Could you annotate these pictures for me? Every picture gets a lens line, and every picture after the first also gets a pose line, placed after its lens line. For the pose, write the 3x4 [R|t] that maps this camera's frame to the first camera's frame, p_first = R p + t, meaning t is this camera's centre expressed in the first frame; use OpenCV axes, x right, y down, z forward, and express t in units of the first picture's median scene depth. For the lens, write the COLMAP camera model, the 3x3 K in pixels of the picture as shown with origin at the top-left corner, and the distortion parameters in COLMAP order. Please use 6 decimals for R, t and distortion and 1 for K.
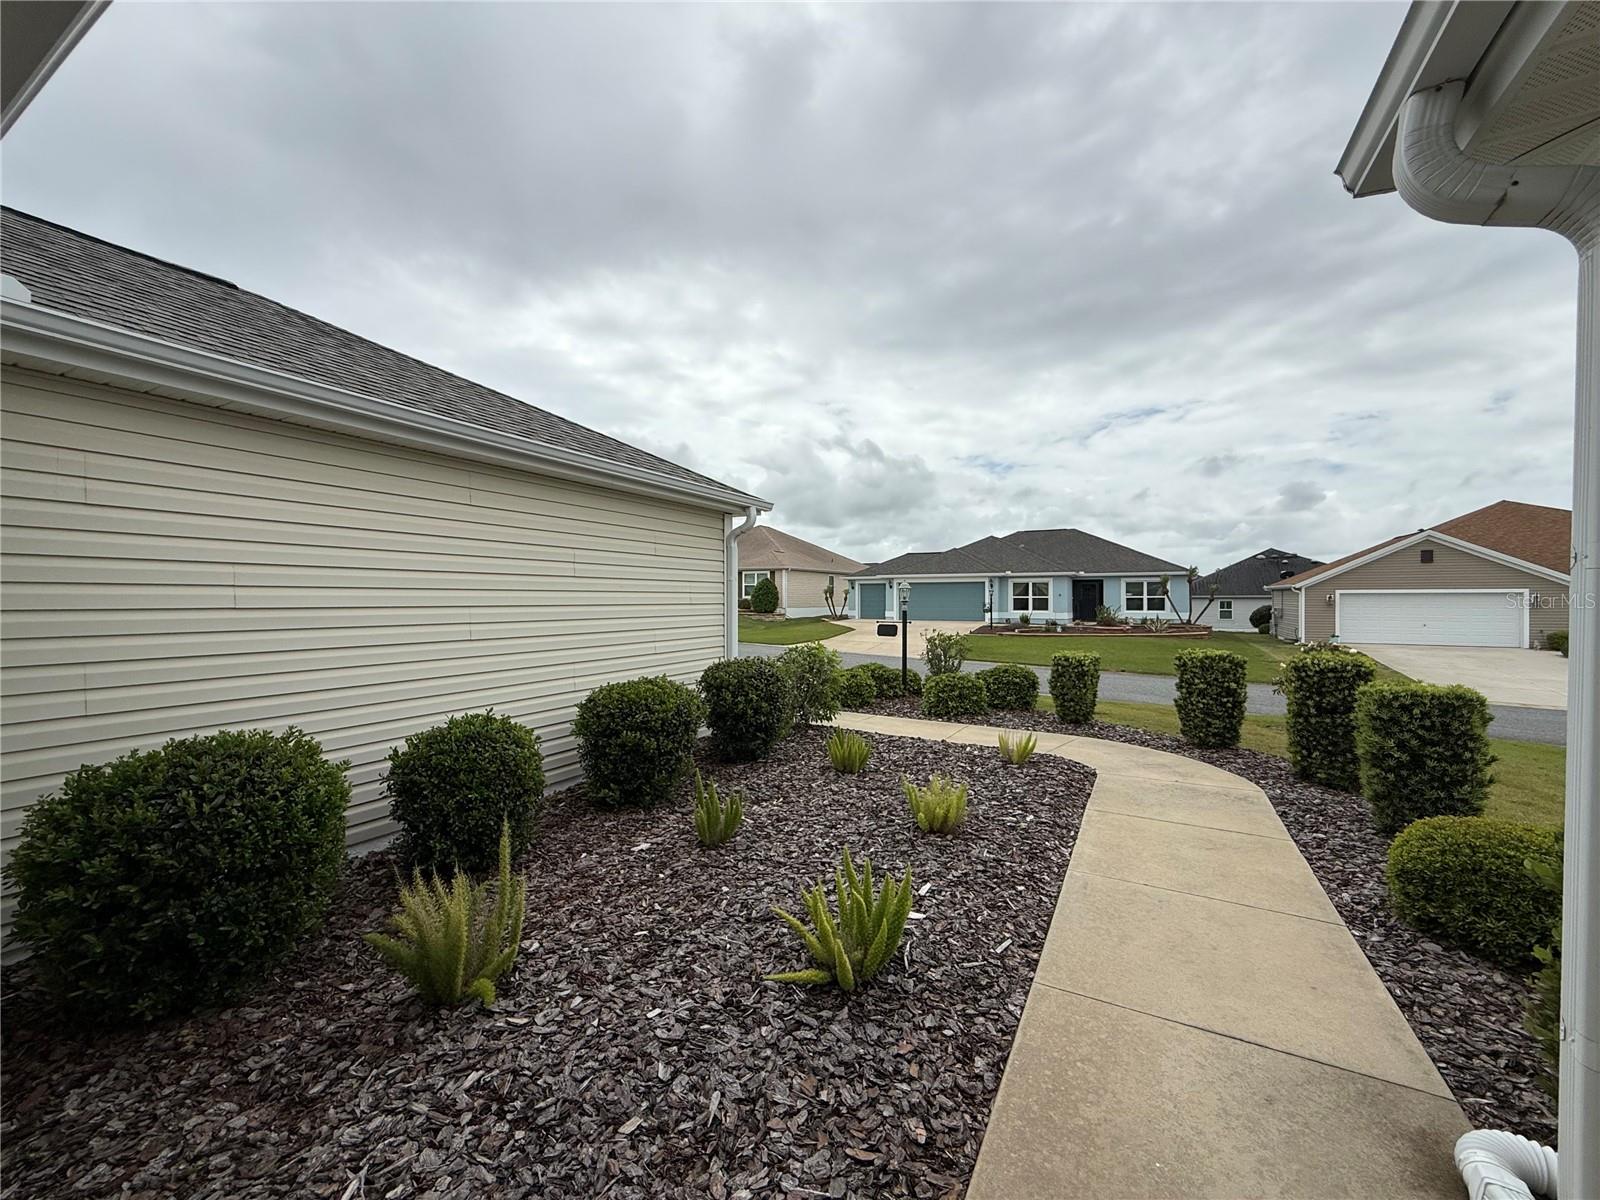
lens RADIAL K [[636.3, 0, 799.2], [0, 636.3, 602.4], [0, 0, 1]] dist [0.000666, 0.000249]
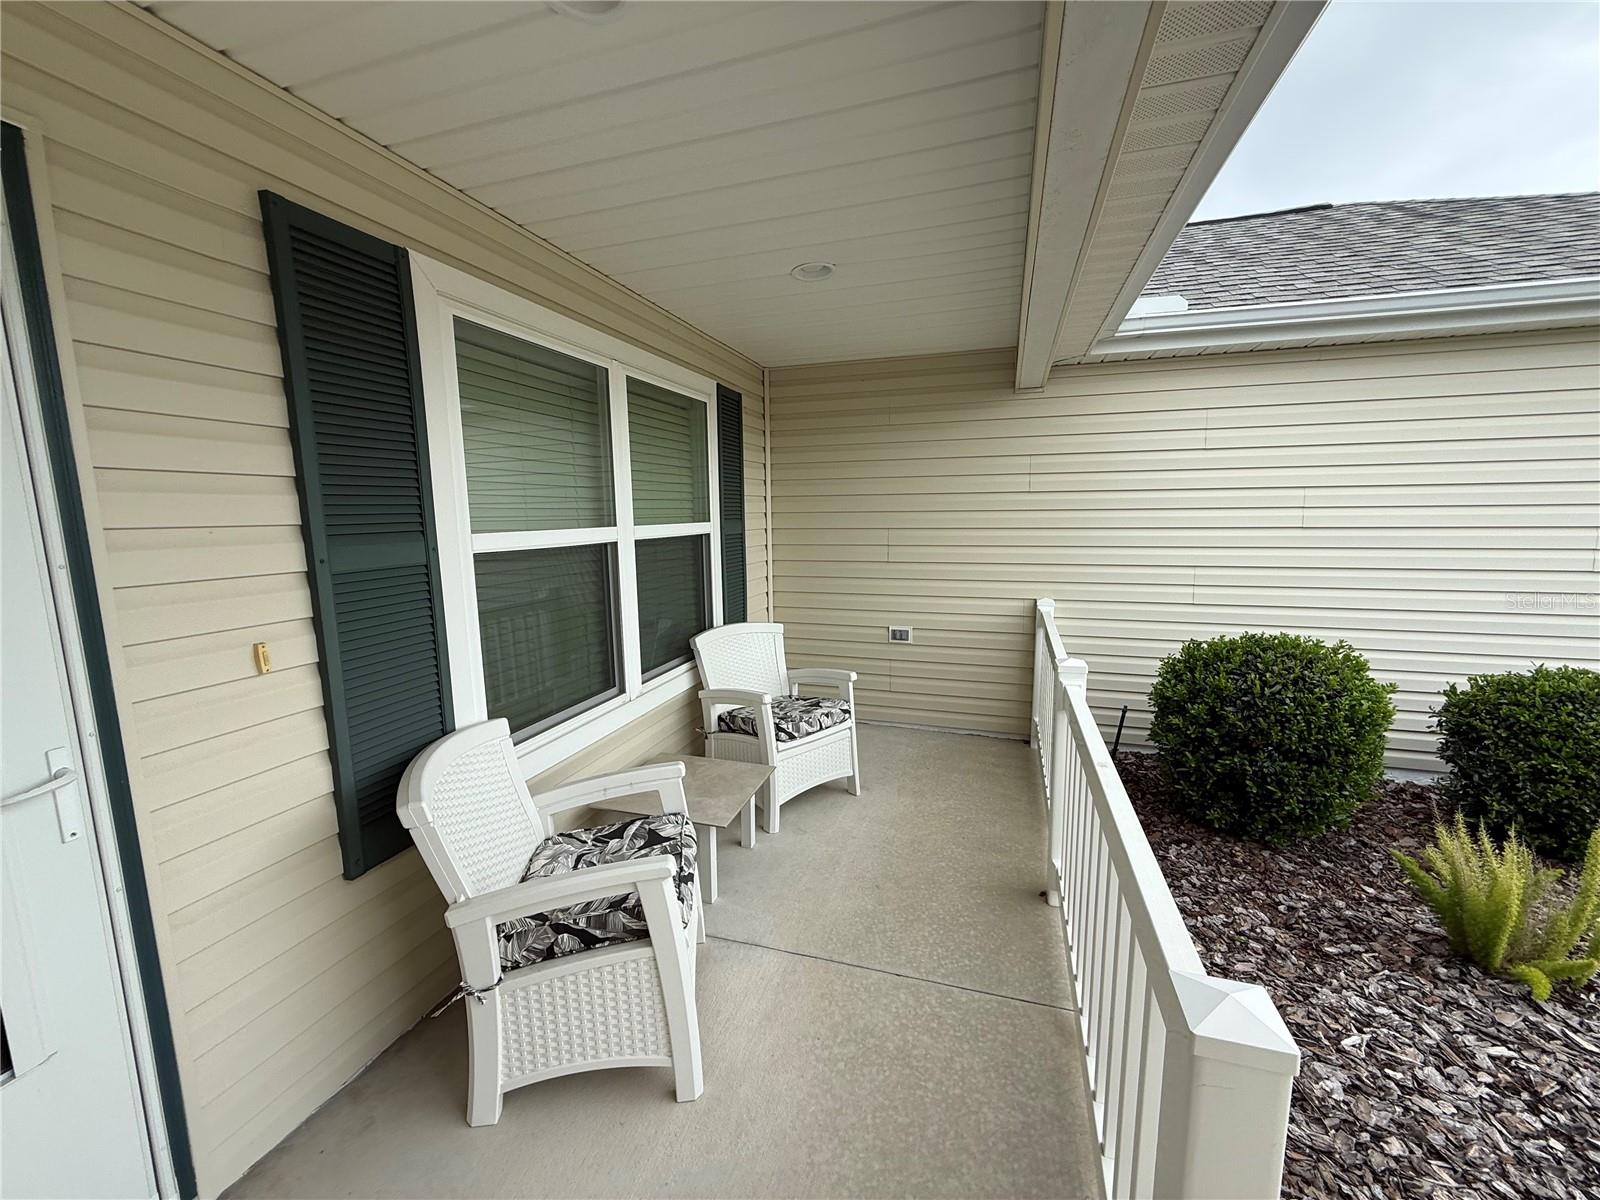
lens RADIAL K [[637.0, 0, 796.1], [0, 637.0, 600.2], [0, 0, 1]] dist [-0.000405, 0.000671]
pose [[0.185850, 0.135605, -0.973176, 0.097479], [0.007225, 0.990216, 0.139359, -0.038361], [0.982552, -0.032931, 0.183052, -0.139069]]
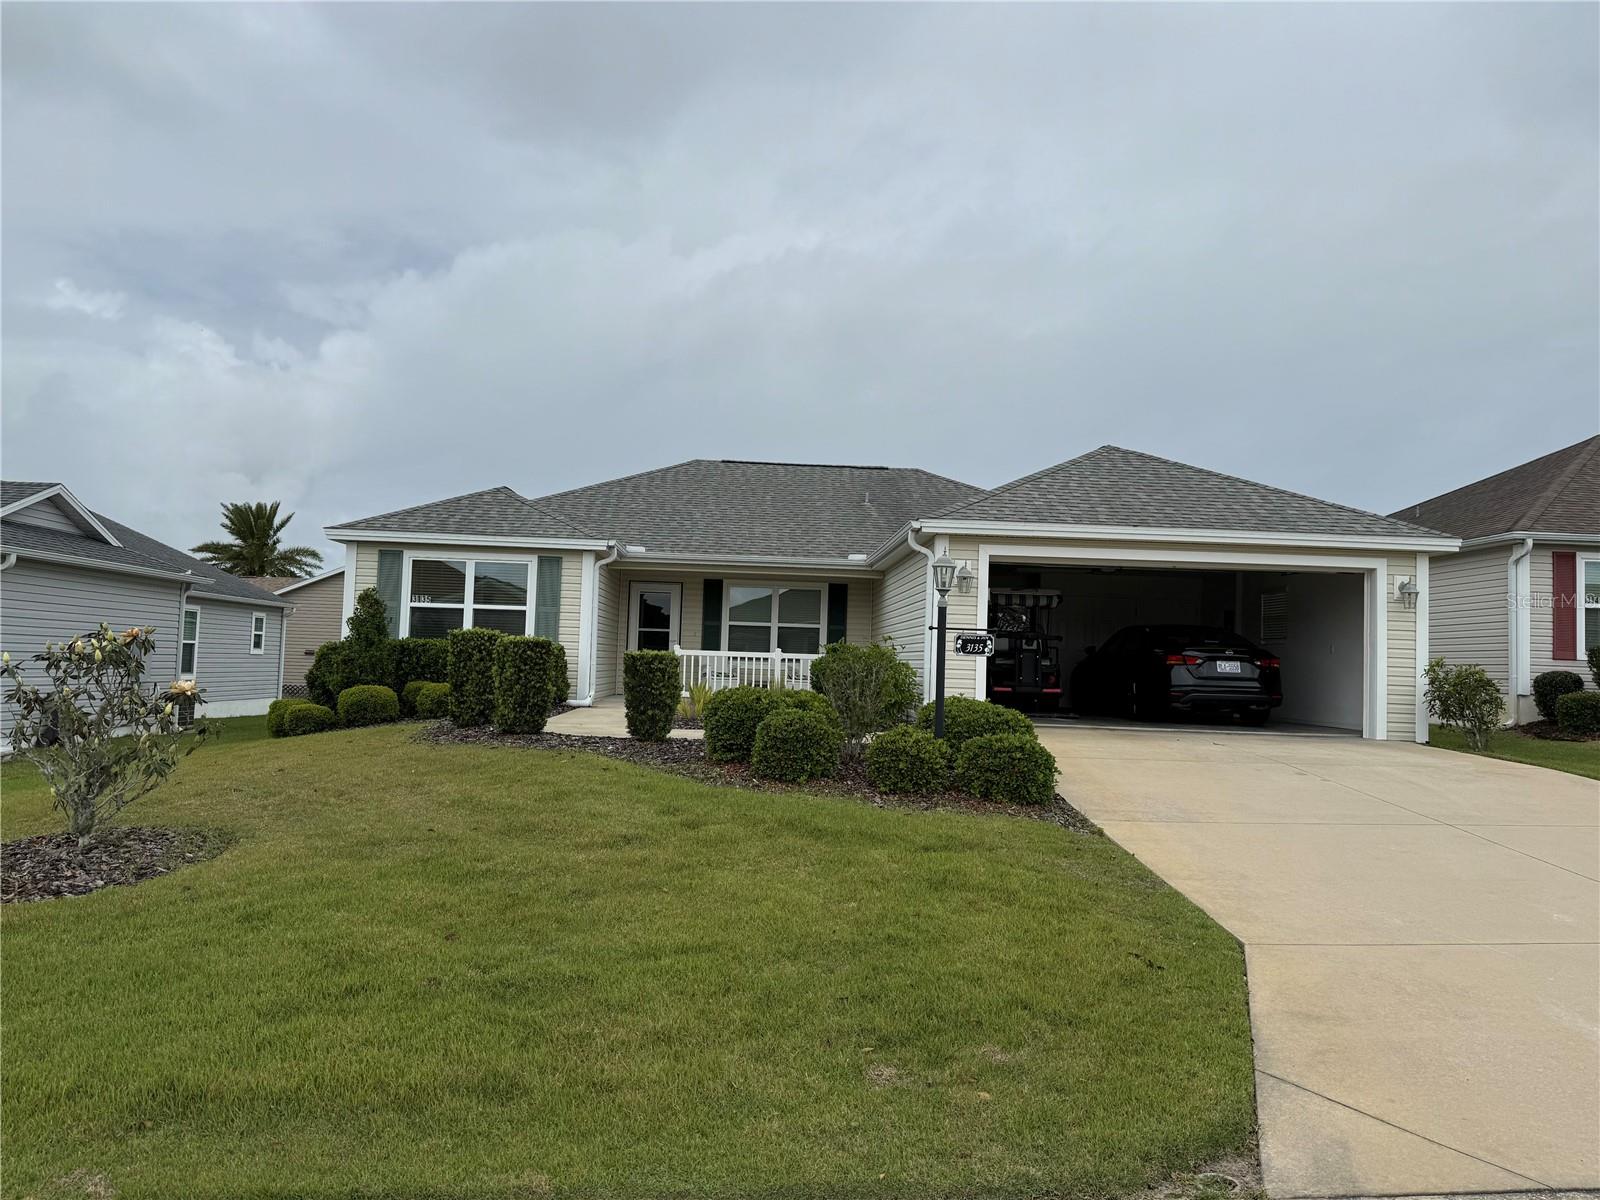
lens RADIAL K [[1164.3, 0, 800.0], [0, 1164.3, 600.0], [0, 0, 1]] dist [0.021285, -0.001442]
pose [[-0.859443, -0.057489, -0.507989, 3.577852], [-0.035651, 0.997978, -0.052625, 0.303921], [0.509987, -0.027118, -0.859754, 8.260906]]
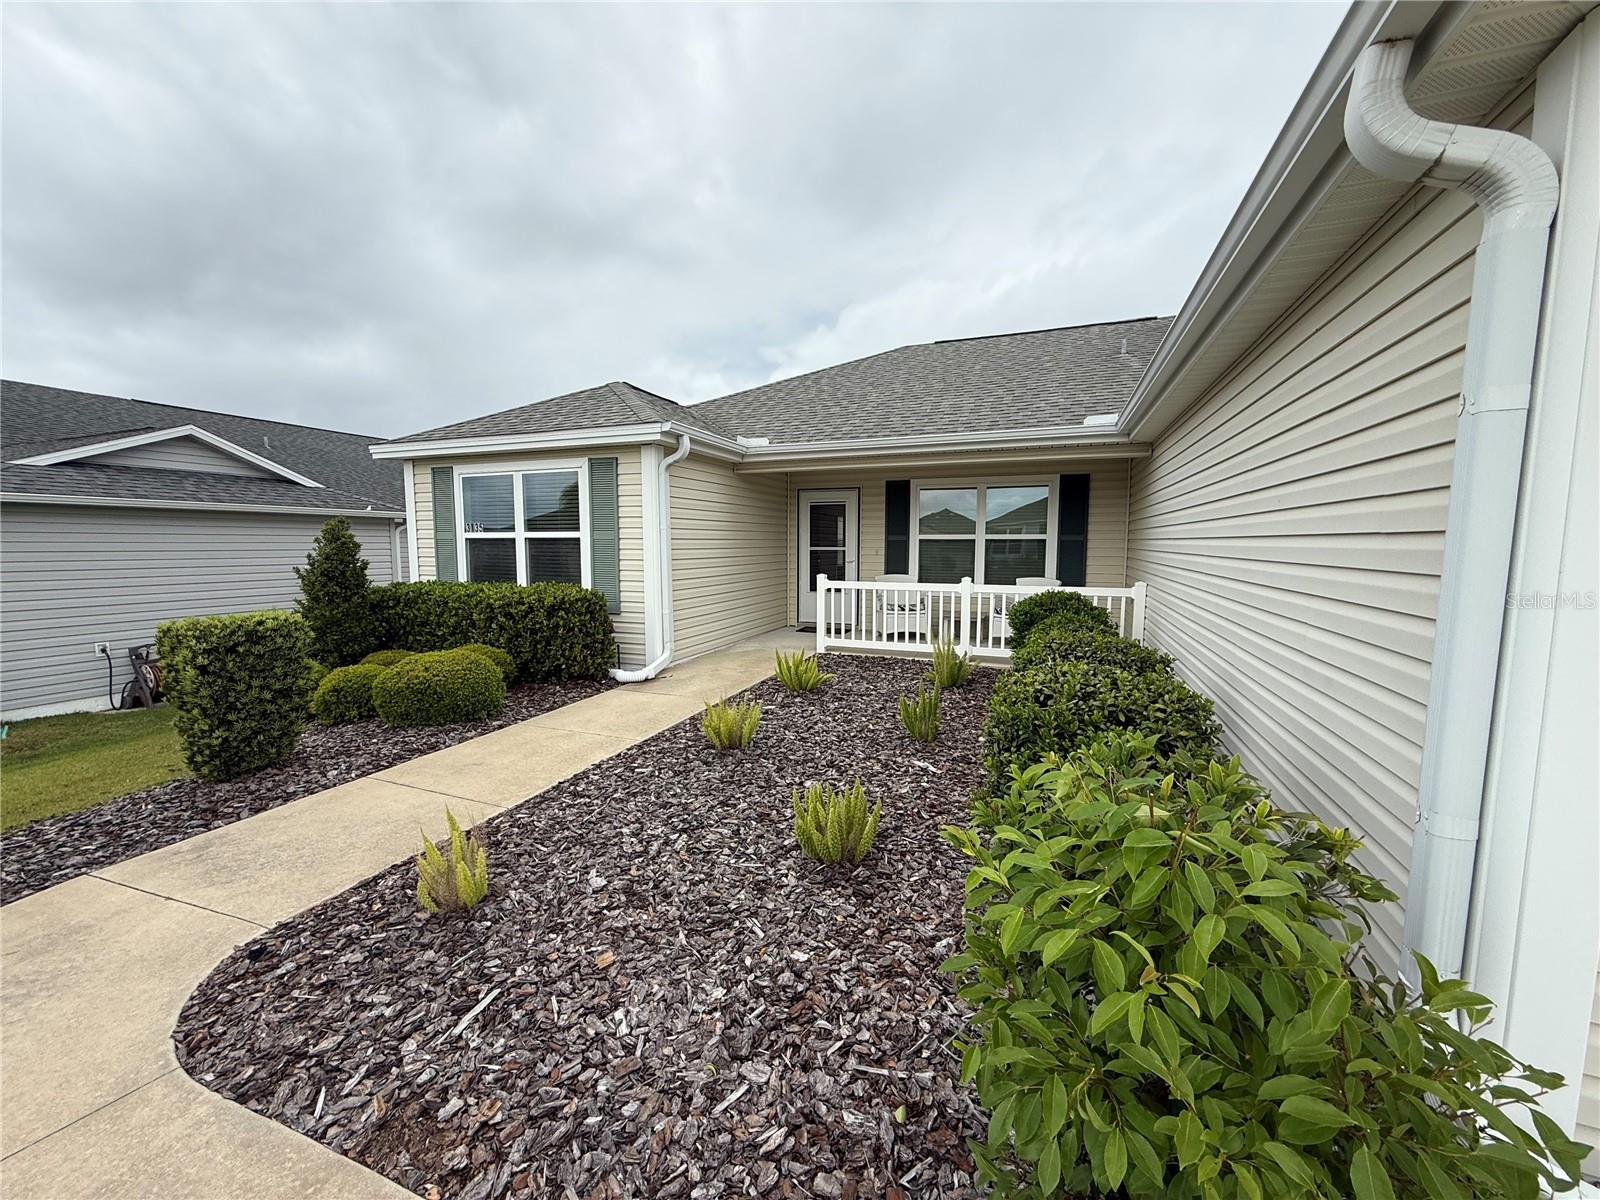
lens RADIAL K [[637.0, 0, 796.1], [0, 637.0, 600.2], [0, 0, 1]] dist [-0.000405, 0.000671]
pose [[-0.993085, 0.008641, -0.117081, 0.402904], [-0.002604, 0.995421, 0.095552, 0.021433], [0.117371, 0.095196, -0.988515, 3.582098]]
